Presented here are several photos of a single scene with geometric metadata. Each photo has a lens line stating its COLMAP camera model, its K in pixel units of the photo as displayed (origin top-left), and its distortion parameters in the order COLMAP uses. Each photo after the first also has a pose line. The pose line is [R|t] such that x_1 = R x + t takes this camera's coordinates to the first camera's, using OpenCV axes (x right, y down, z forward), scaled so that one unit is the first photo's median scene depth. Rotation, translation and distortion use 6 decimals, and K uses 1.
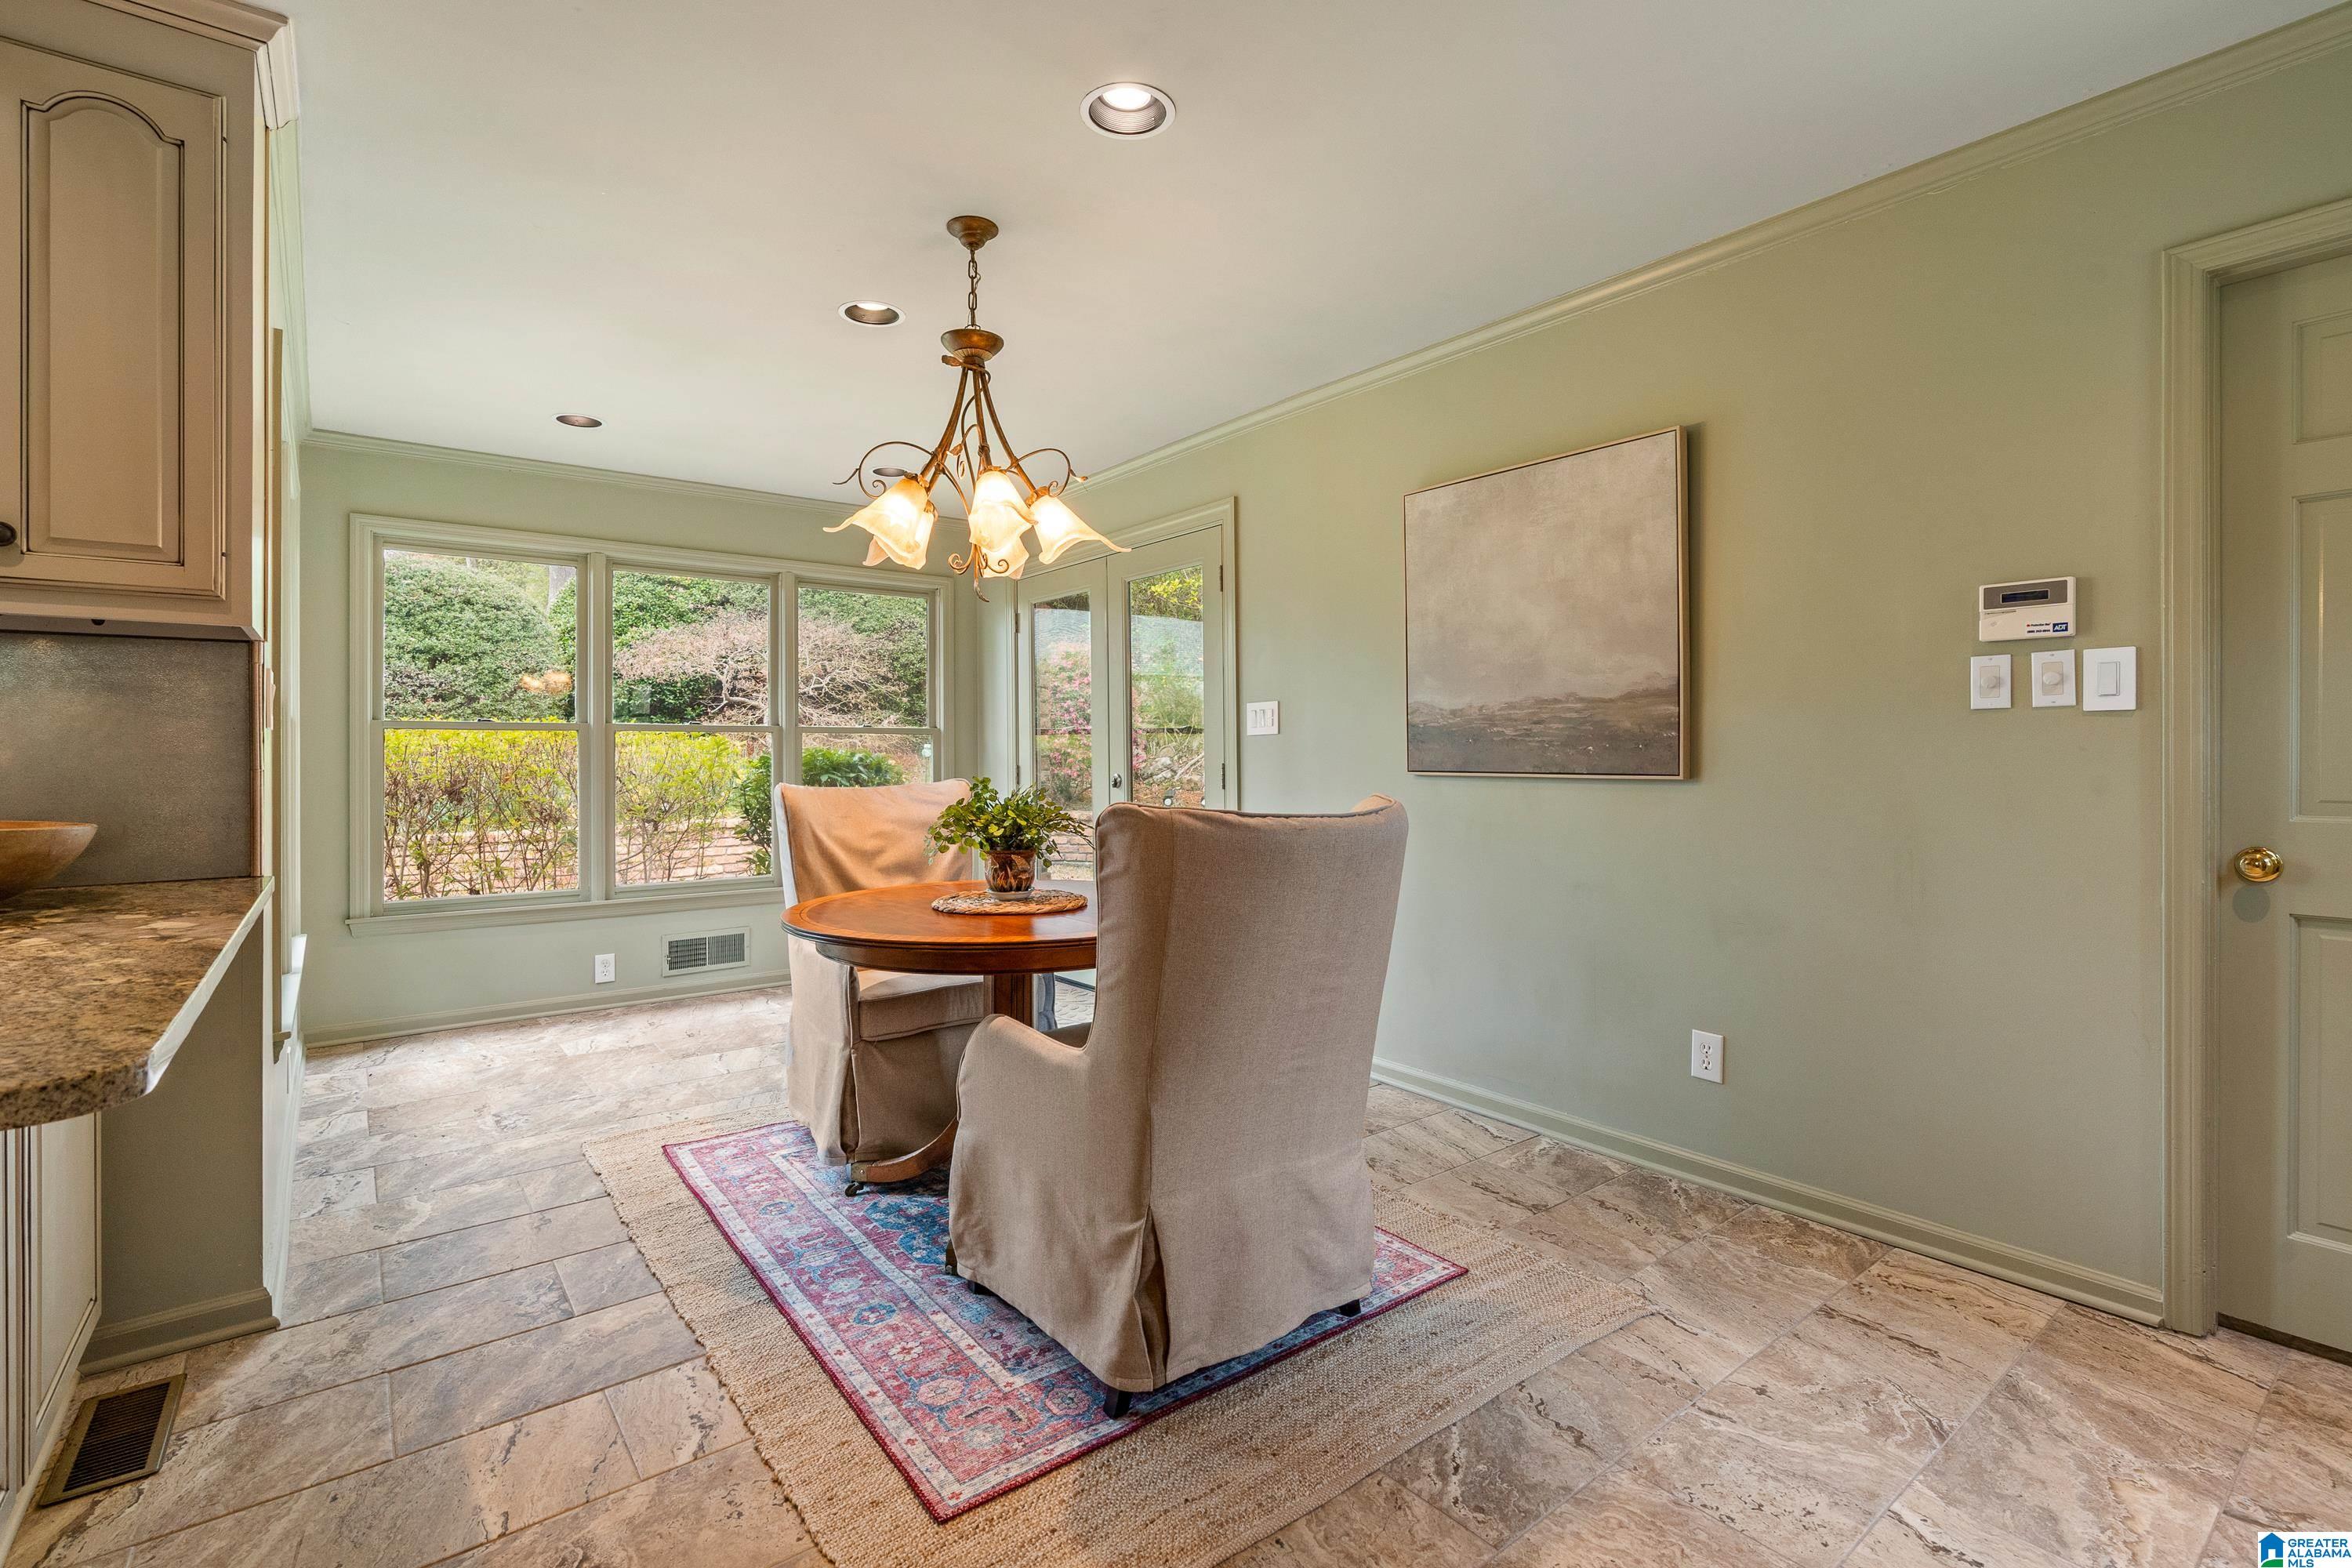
lens RADIAL K [[1059.6, 0, 1180.6], [0, 1059.6, 769.5], [0, 0, 1]] dist [-0.002332, -0.000236]
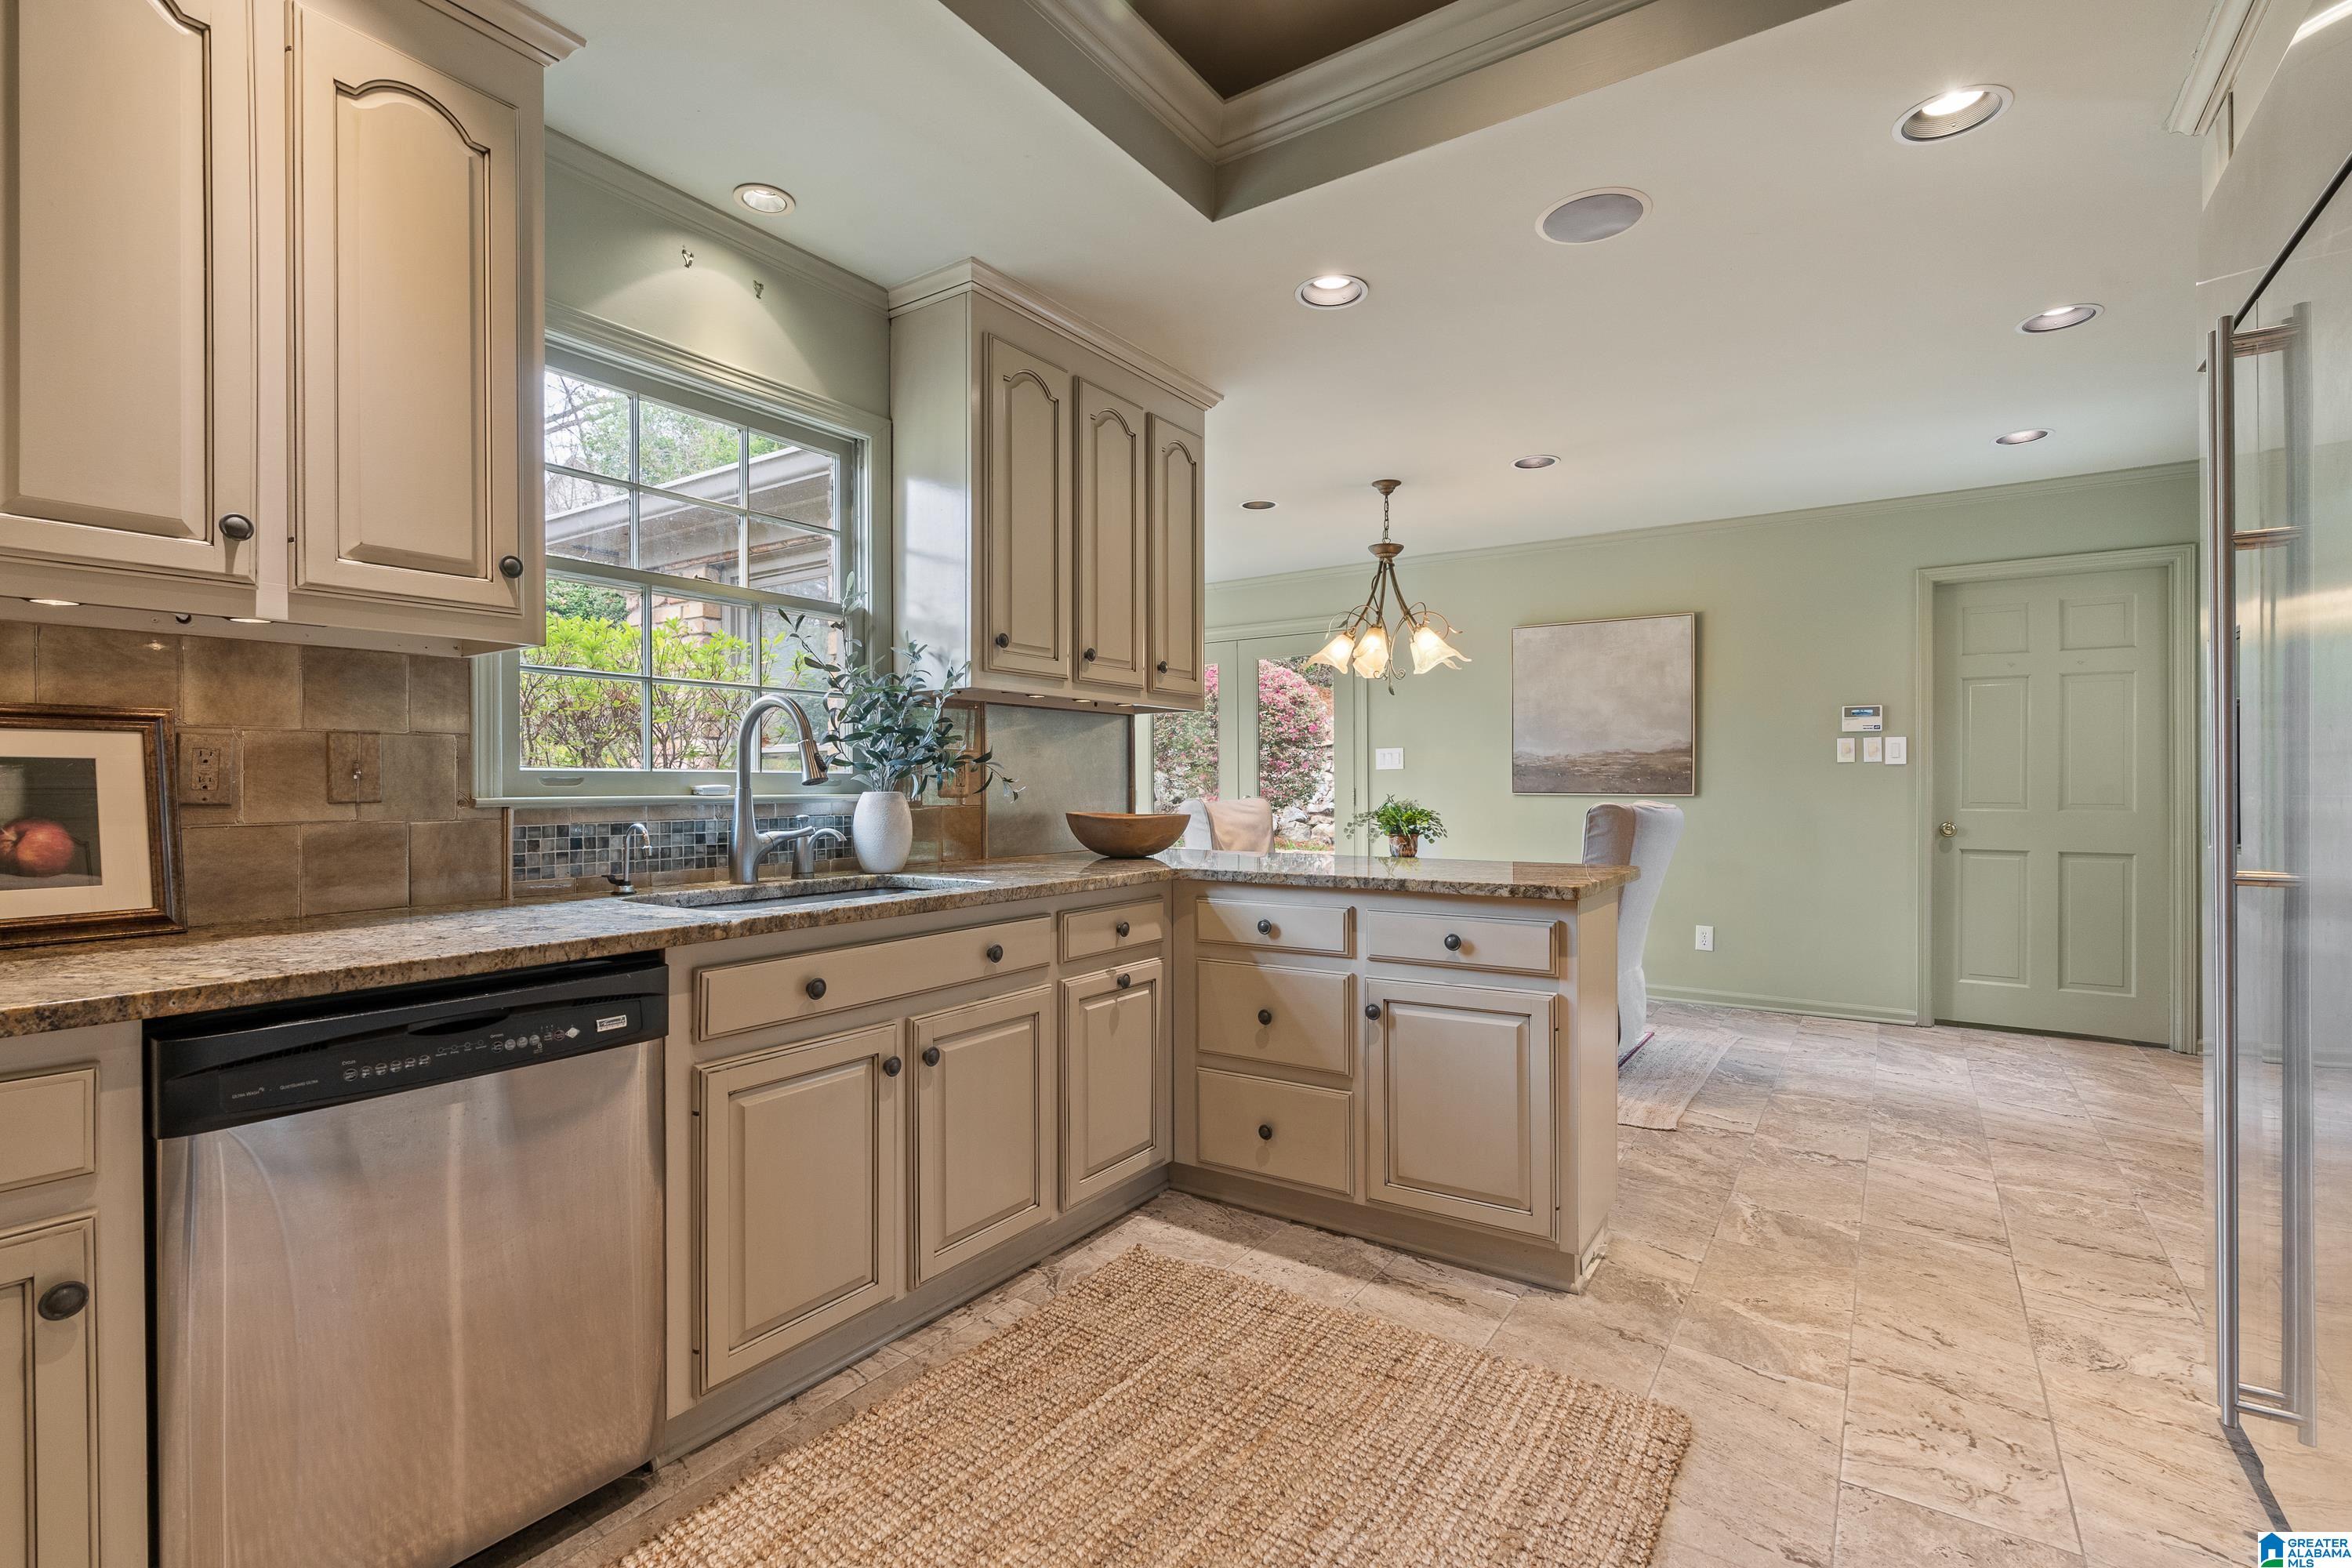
lens RADIAL K [[1075.4, 0, 1173.2], [0, 1075.4, 798.7], [0, 0, 1]] dist [-0.001178, -0.000174]
pose [[0.949980, -0.000800, 0.312311, -1.098446], [0.001040, 0.999999, -0.000602, 0.015634], [-0.312310, 0.000897, 0.949980, -0.597029]]
